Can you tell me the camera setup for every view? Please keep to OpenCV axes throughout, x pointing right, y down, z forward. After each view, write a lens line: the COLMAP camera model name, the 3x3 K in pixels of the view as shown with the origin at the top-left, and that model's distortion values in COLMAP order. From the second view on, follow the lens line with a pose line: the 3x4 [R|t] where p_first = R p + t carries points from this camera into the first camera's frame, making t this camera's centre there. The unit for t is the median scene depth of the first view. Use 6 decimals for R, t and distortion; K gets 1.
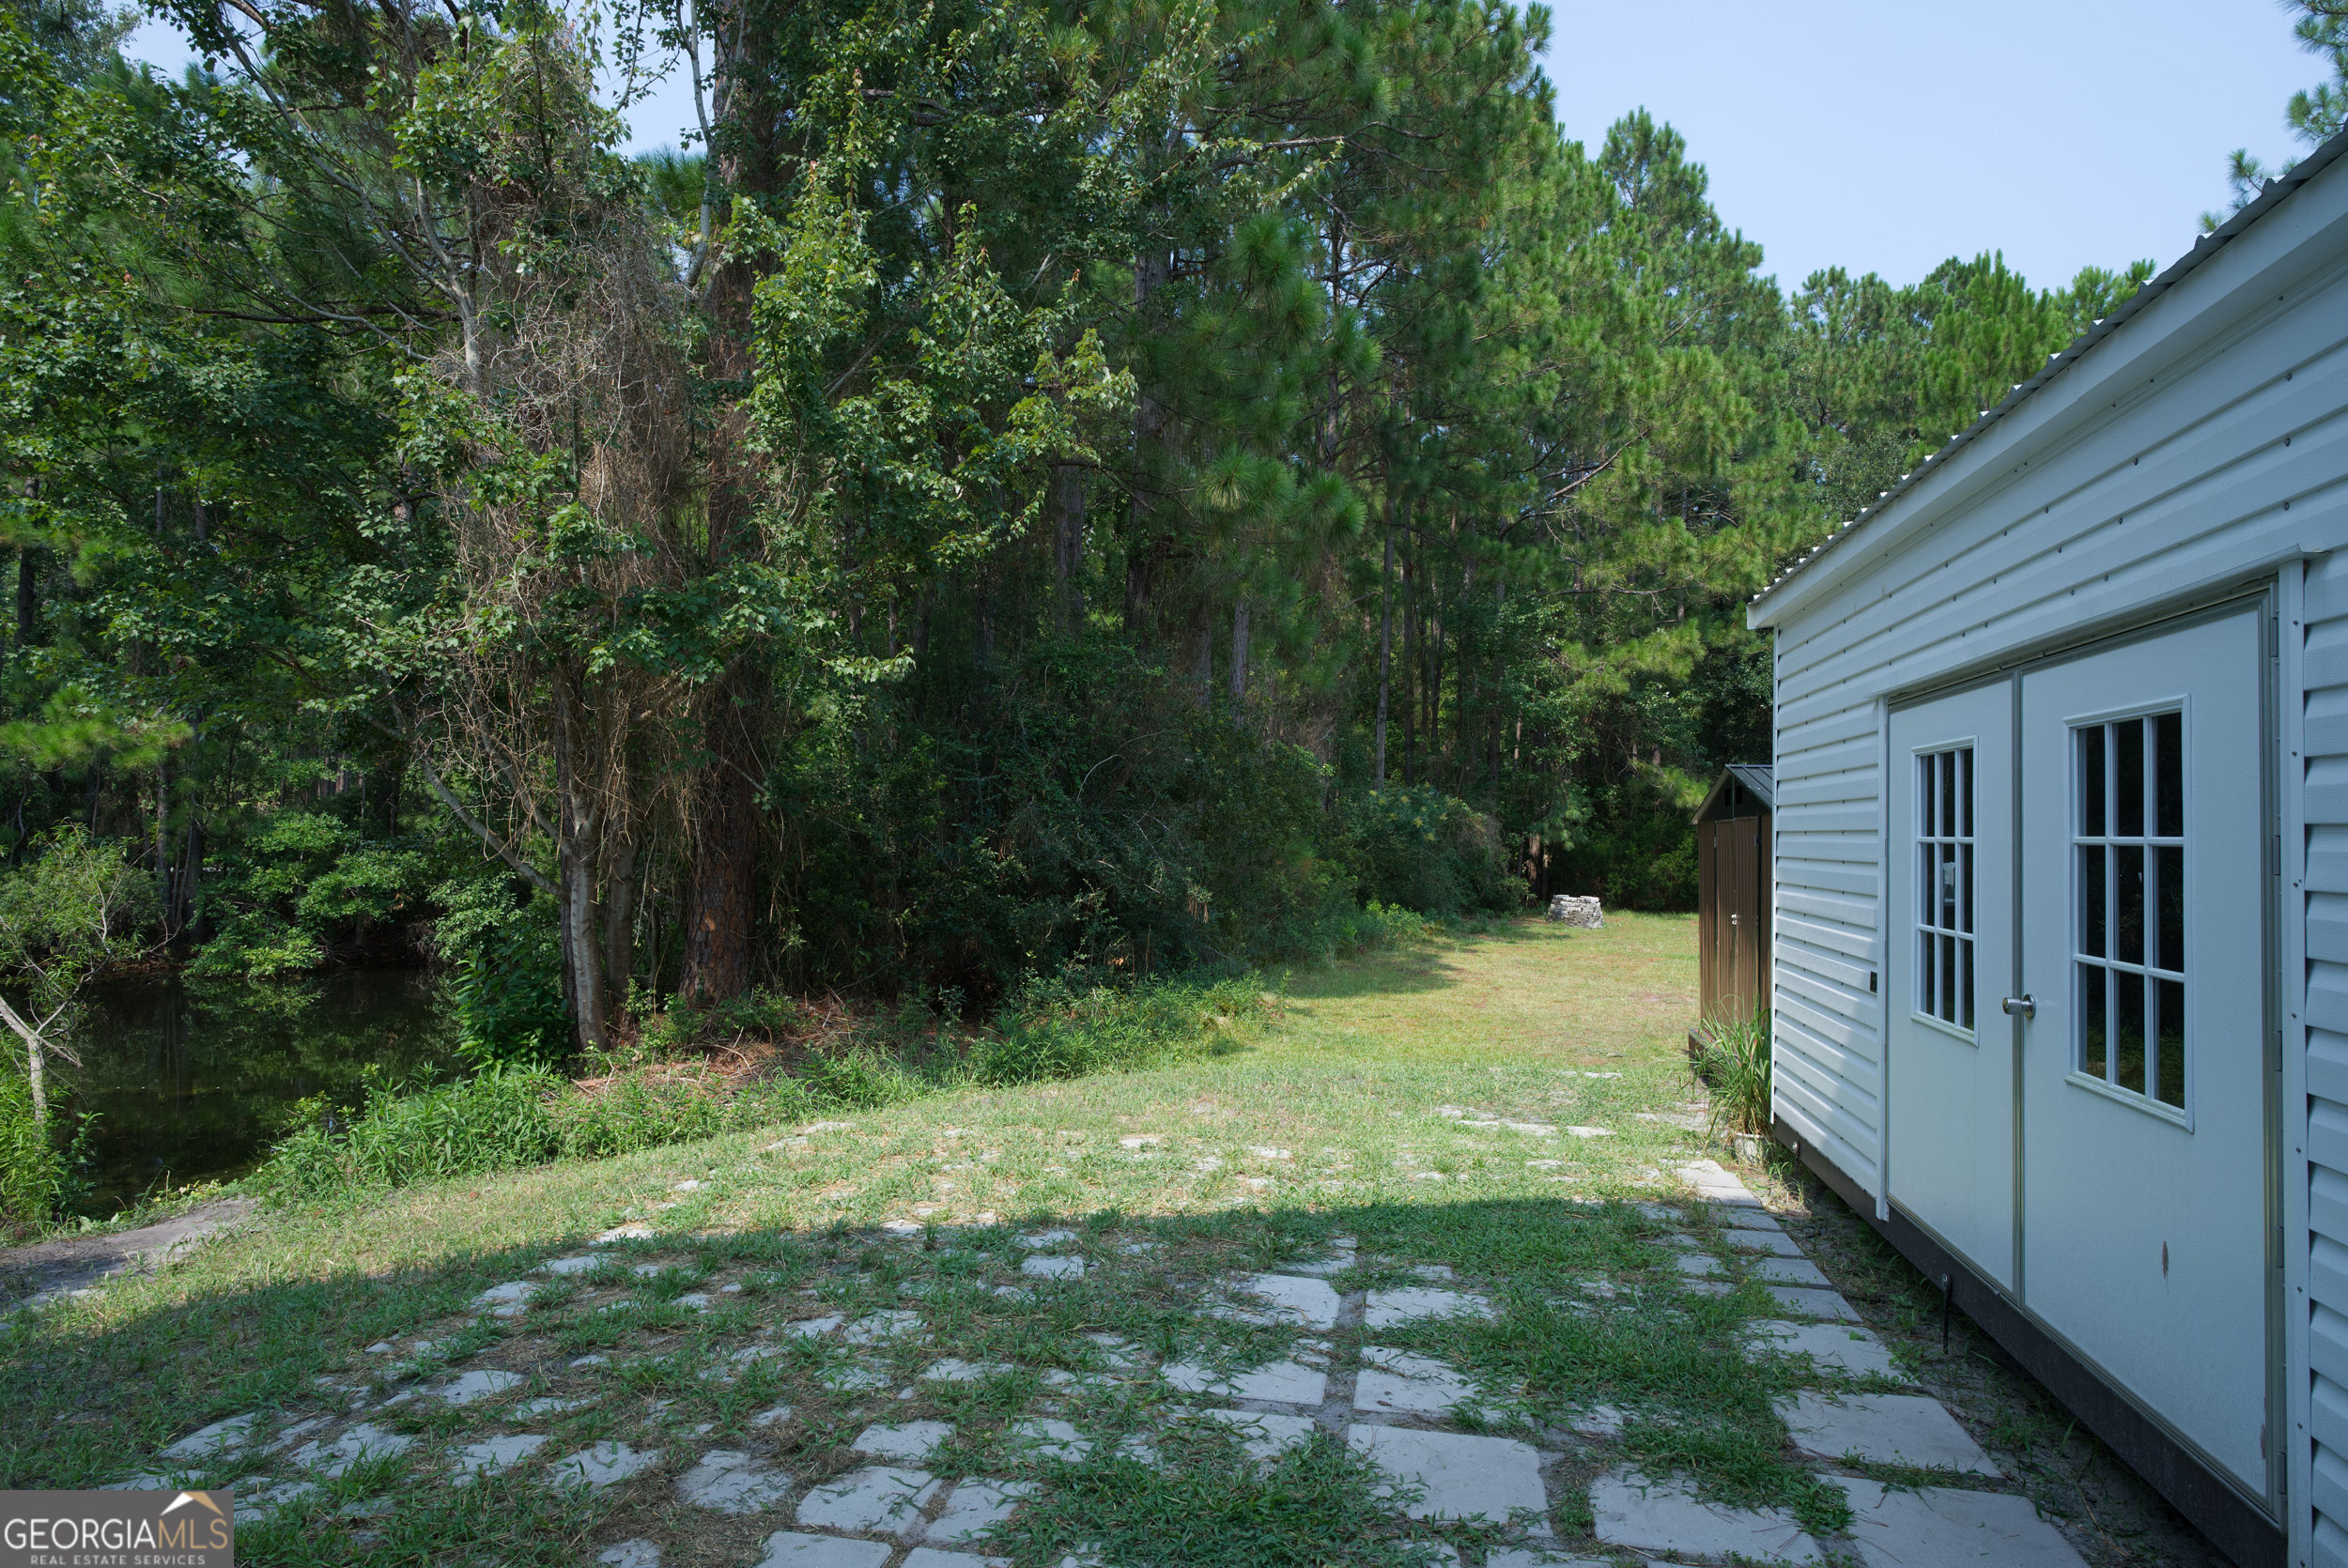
lens RADIAL K [[1285.3, 0, 1174.0], [0, 1285.3, 784.0], [0, 0, 1]] dist [0.000759, 0.000941]
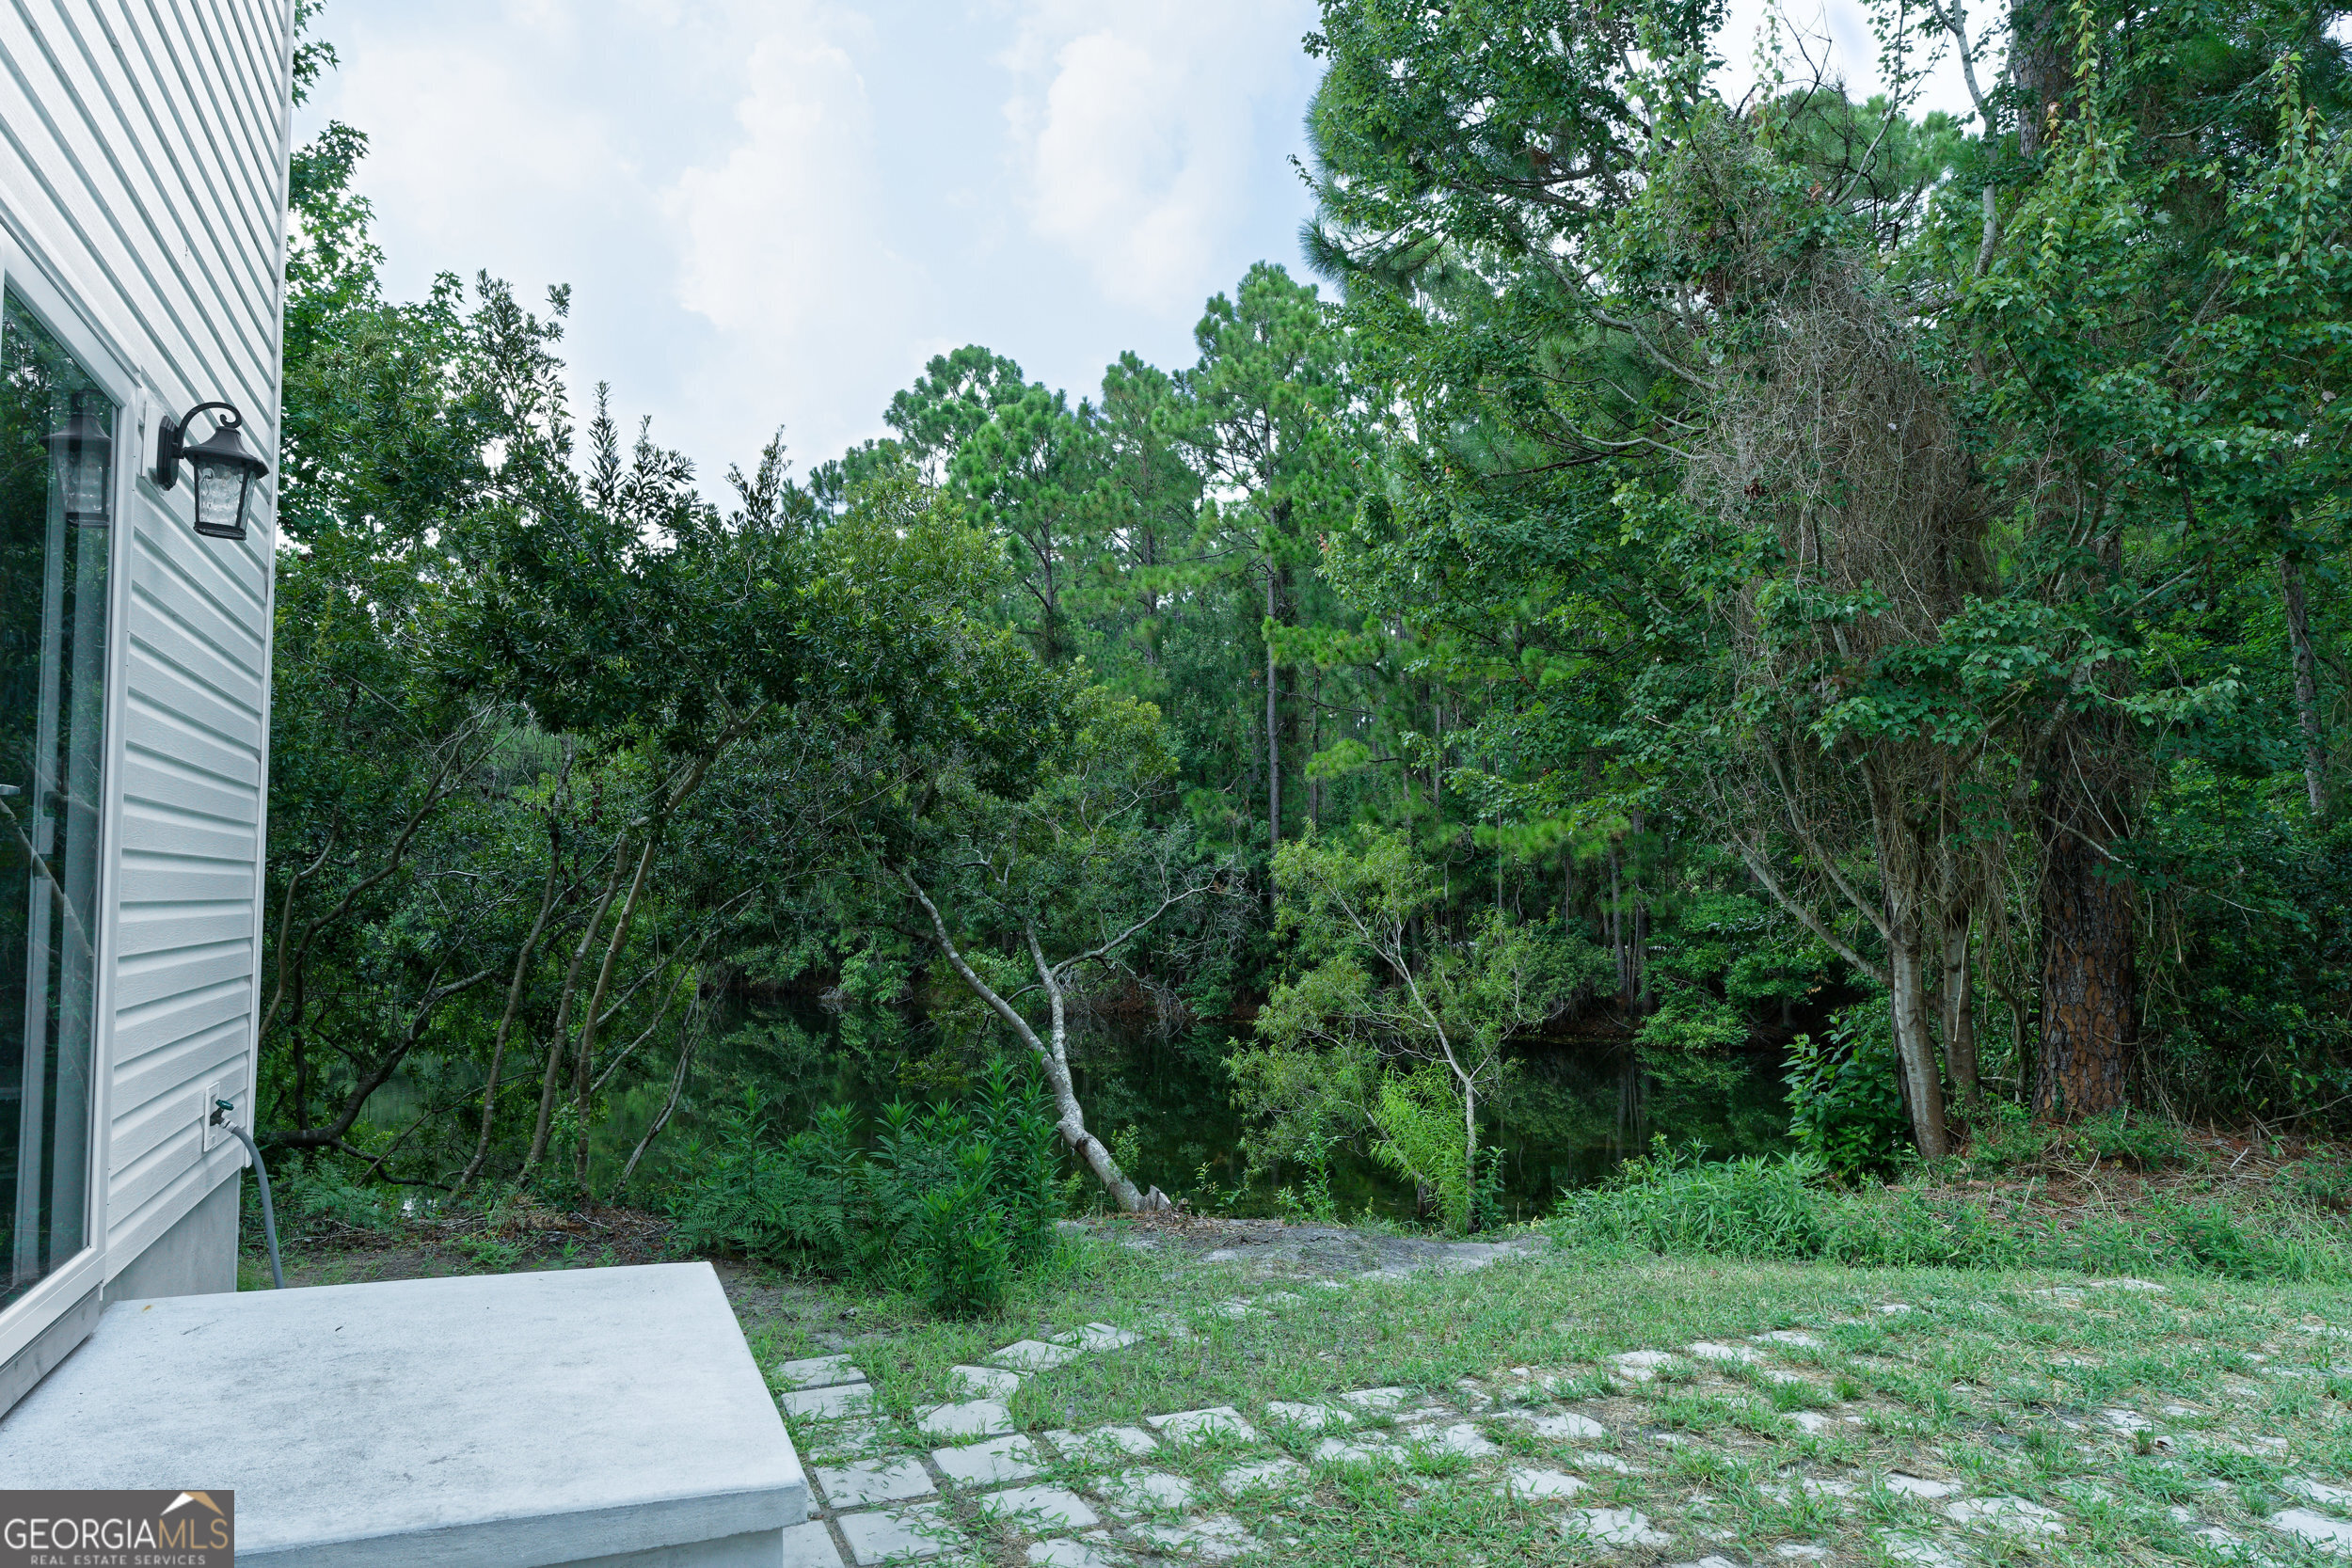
lens RADIAL K [[1396.5, 0, 1175.1], [0, 1396.5, 823.8], [0, 0, 1]] dist [-0.002315, -0.000715]
pose [[0.548271, -0.058042, -0.834284, 0.208330], [0.036663, 0.998298, -0.045358, -0.001090], [0.835497, -0.005719, 0.549465, 0.051177]]
